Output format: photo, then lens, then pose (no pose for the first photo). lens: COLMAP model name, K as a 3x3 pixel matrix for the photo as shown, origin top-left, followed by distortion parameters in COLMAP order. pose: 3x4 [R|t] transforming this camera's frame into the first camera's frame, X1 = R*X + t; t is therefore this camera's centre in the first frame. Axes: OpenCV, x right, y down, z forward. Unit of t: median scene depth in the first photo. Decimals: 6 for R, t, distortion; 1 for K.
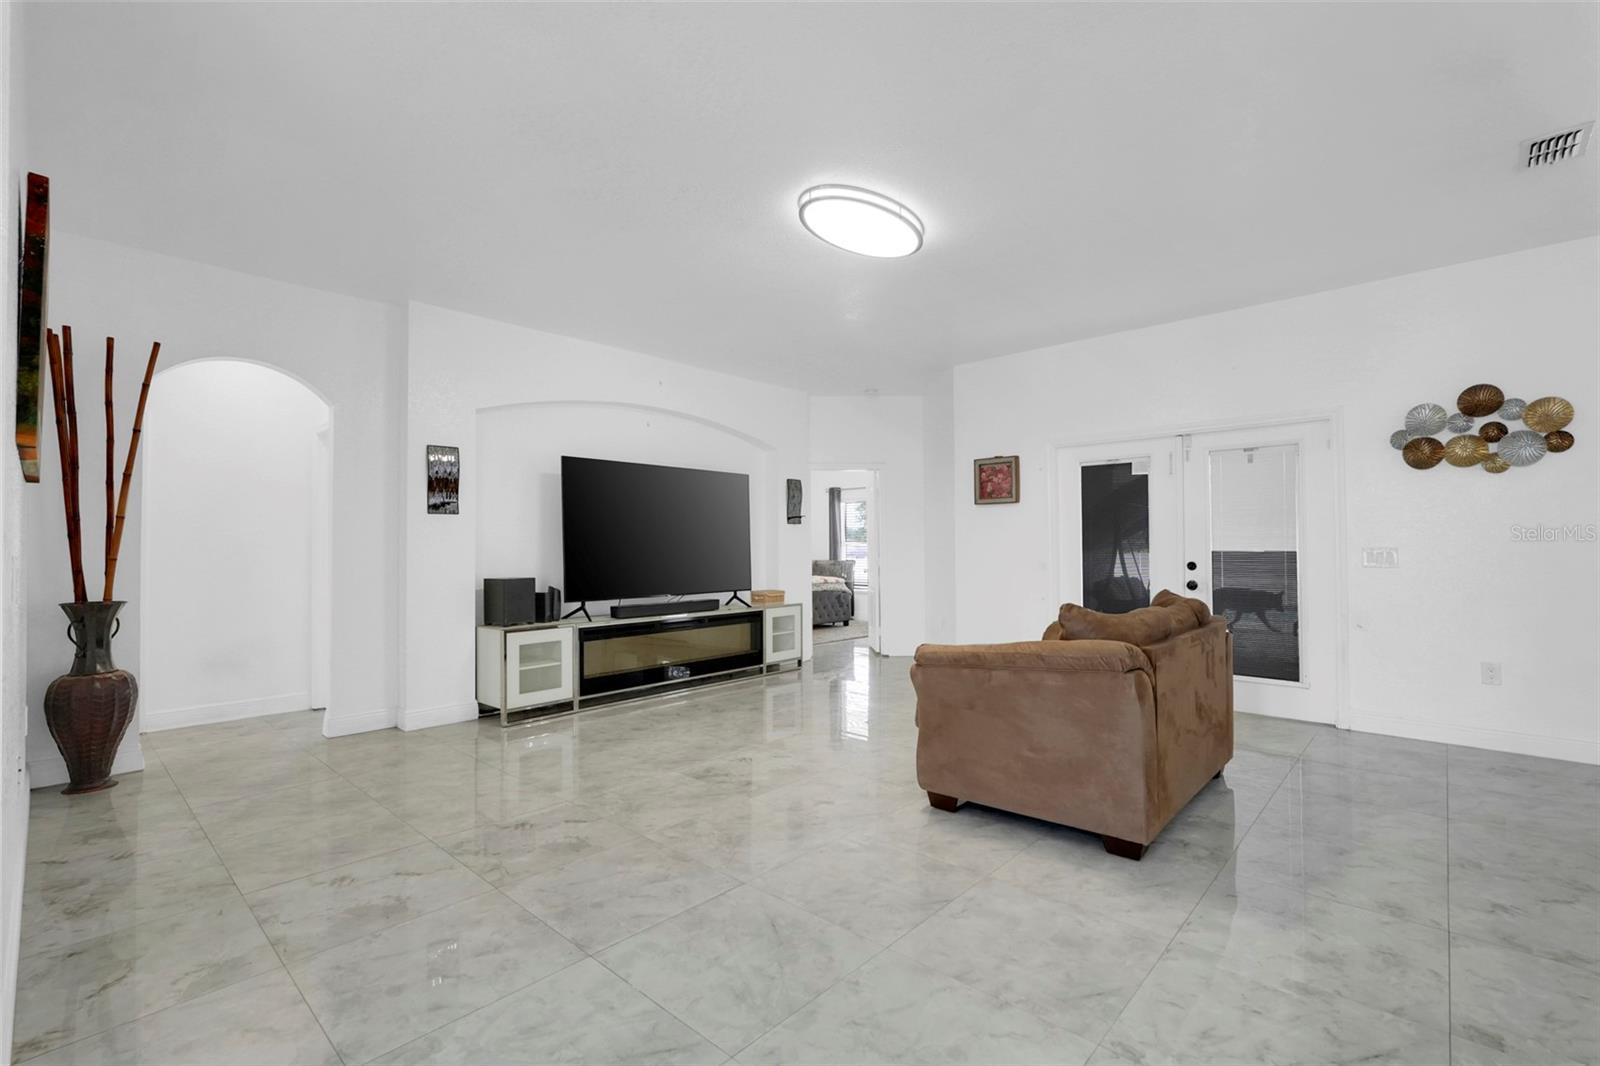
lens RADIAL K [[733.3, 0, 787.3], [0, 733.3, 520.2], [0, 0, 1]] dist [-0.010425, 0.004453]
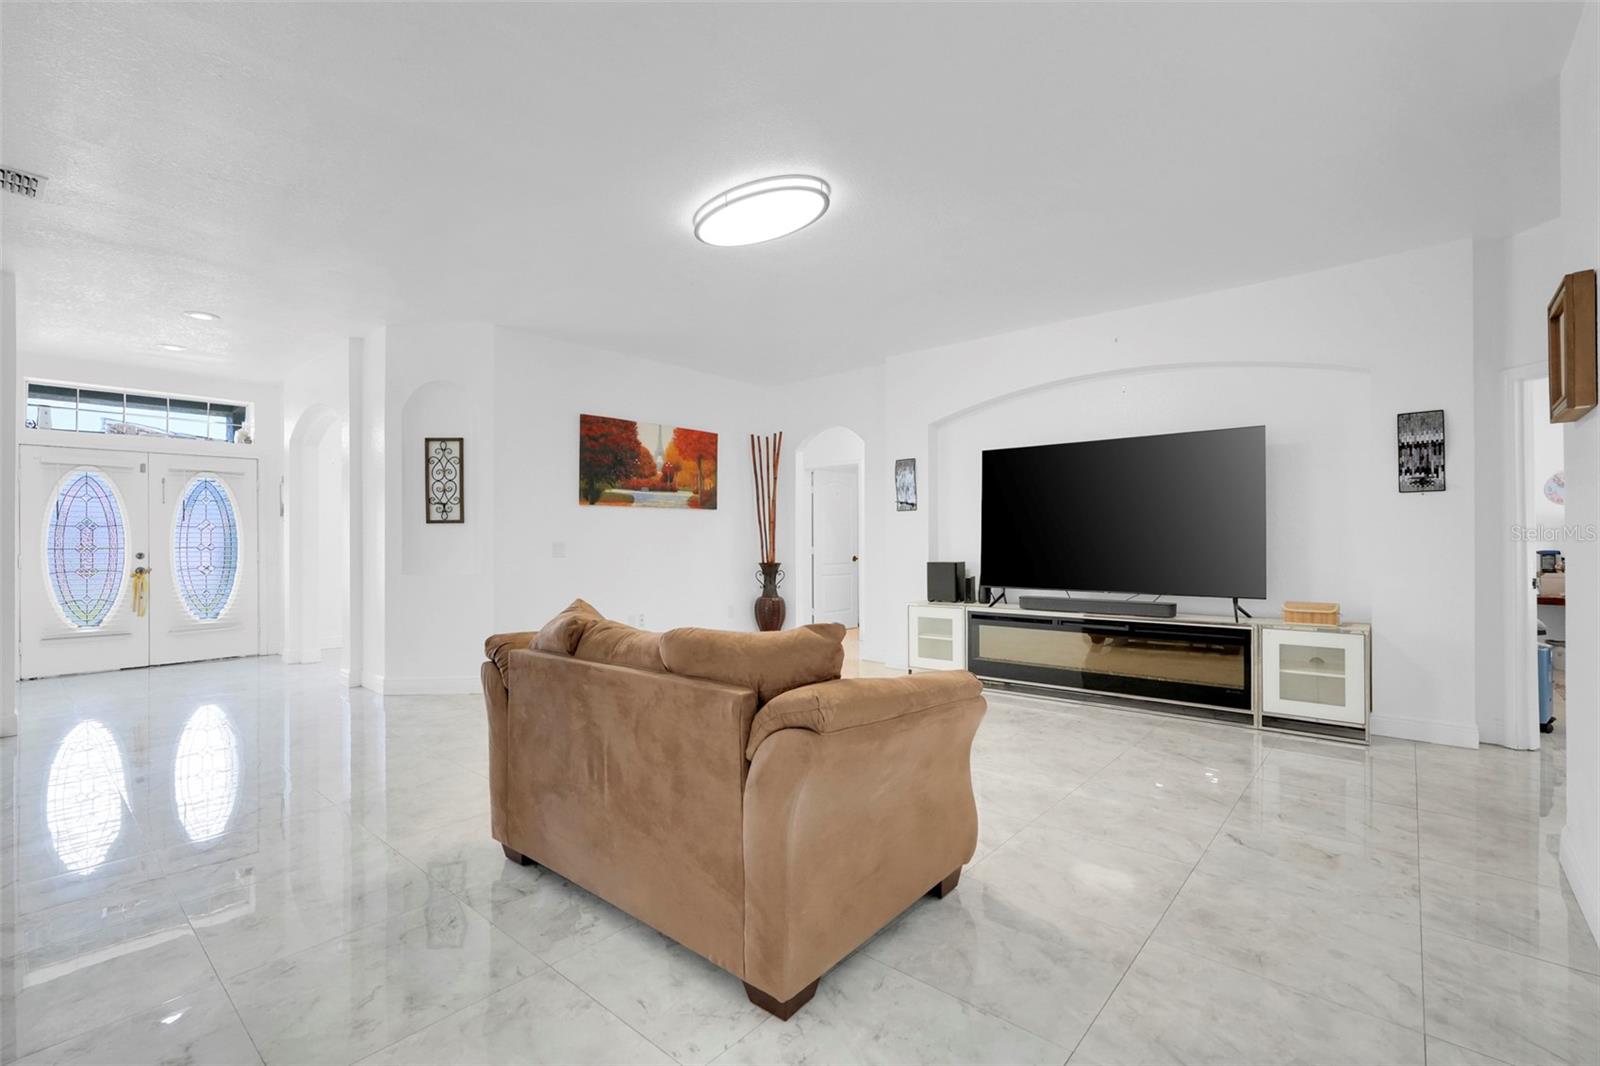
lens RADIAL K [[733.3, 0, 812.7], [0, 733.3, 530.5], [0, 0, 1]] dist [-0.010425, 0.004453]
pose [[0.025362, 0.004228, -0.999669, 0.771370], [0.048386, 0.998814, 0.005452, 0.011573], [0.998507, -0.048508, 0.025128, 0.730727]]
